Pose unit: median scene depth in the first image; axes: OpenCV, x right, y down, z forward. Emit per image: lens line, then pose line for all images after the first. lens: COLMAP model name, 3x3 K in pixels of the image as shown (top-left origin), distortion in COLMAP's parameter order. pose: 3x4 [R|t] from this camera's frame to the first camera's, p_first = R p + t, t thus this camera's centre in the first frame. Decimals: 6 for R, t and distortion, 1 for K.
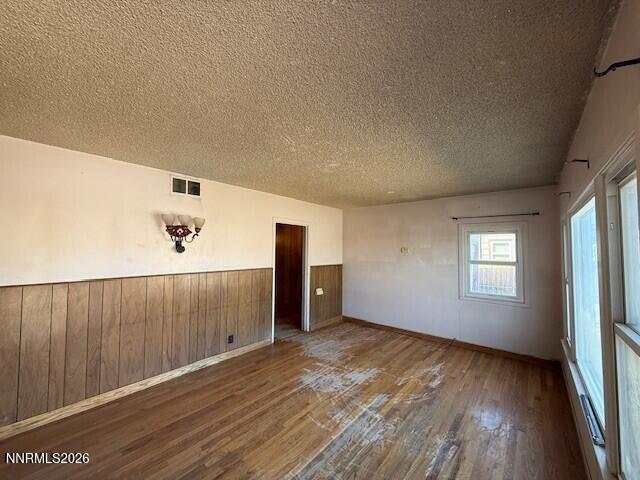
lens RADIAL K [[251.9, 0, 321.9], [0, 251.9, 236.2], [0, 0, 1]] dist [0.003780, -0.000895]
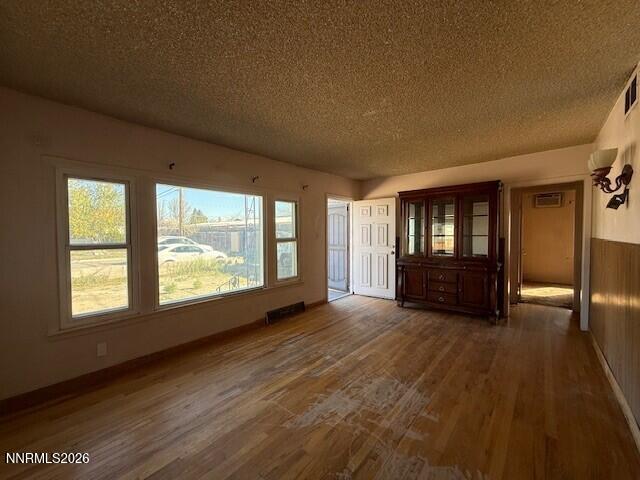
lens RADIAL K [[251.9, 0, 318.5], [0, 251.9, 240.4], [0, 0, 1]] dist [0.003780, -0.000895]
pose [[-0.999378, -0.003025, 0.035131, 0.198854], [-0.003727, 0.999795, -0.019921, 0.180630], [-0.035064, -0.020040, -0.999184, 1.879014]]
